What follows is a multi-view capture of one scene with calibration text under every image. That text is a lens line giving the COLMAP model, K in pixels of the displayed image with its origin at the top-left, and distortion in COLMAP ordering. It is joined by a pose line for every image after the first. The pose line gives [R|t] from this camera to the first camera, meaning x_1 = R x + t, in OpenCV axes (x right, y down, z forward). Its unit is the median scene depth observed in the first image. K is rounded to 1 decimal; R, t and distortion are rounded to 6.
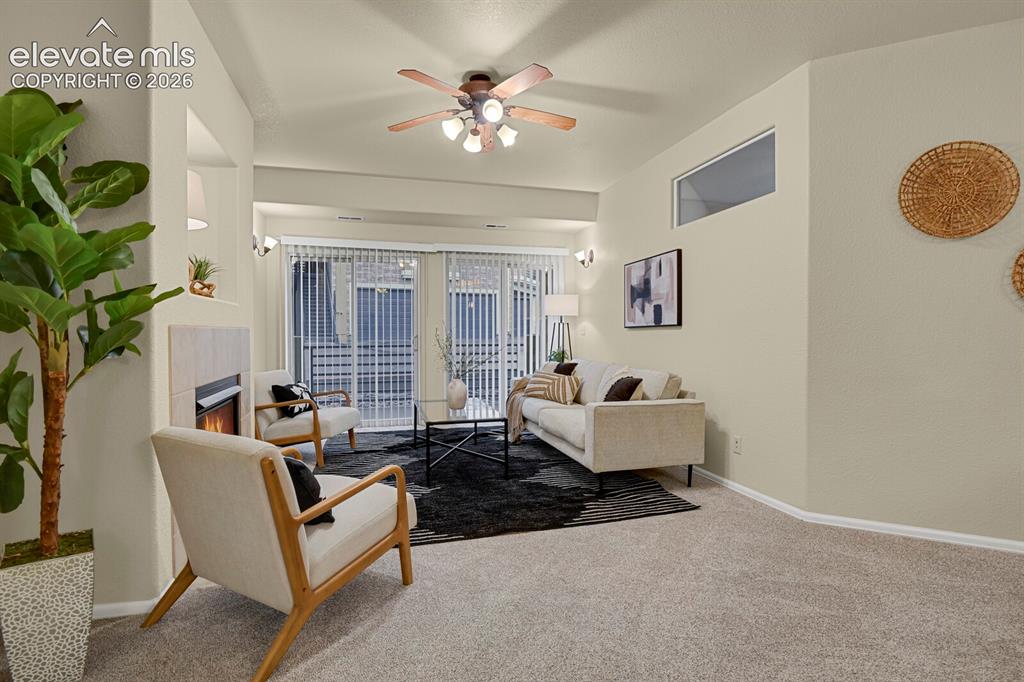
lens RADIAL K [[498.8, 0, 512.2], [0, 498.8, 343.5], [0, 0, 1]] dist [-0.027073, -0.003469]
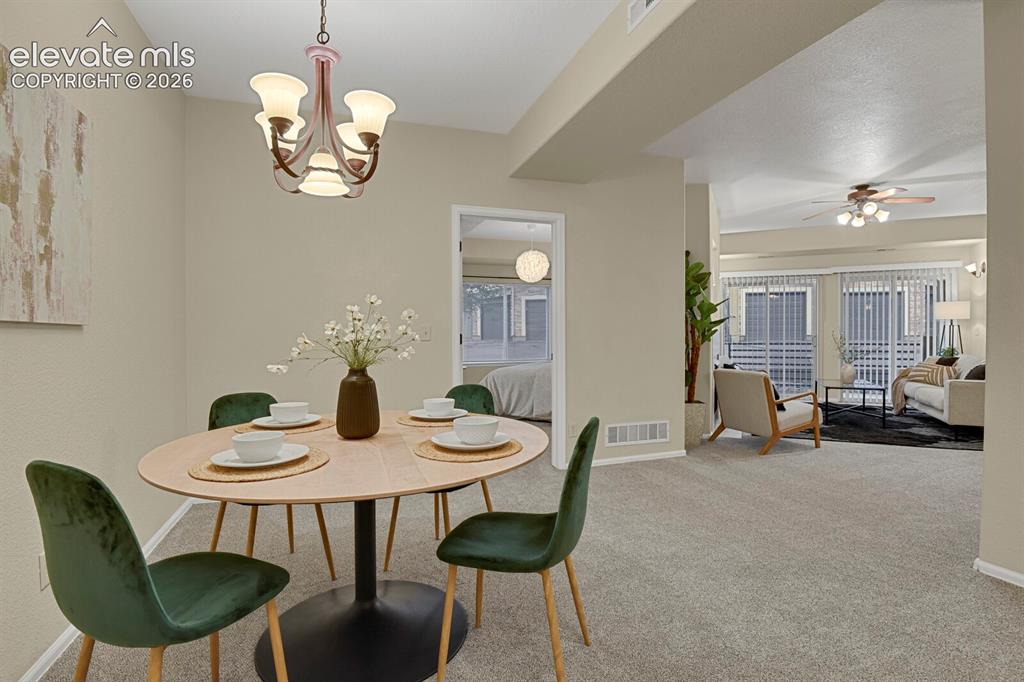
lens RADIAL K [[498.8, 0, 520.0], [0, 498.8, 341.3], [0, 0, 1]] dist [-0.027073, -0.003469]
pose [[0.759398, 0.007452, -0.650584, 0.093088], [-0.012410, 0.999918, -0.003033, 0.017028], [0.650508, 0.010377, 0.759429, -0.693611]]
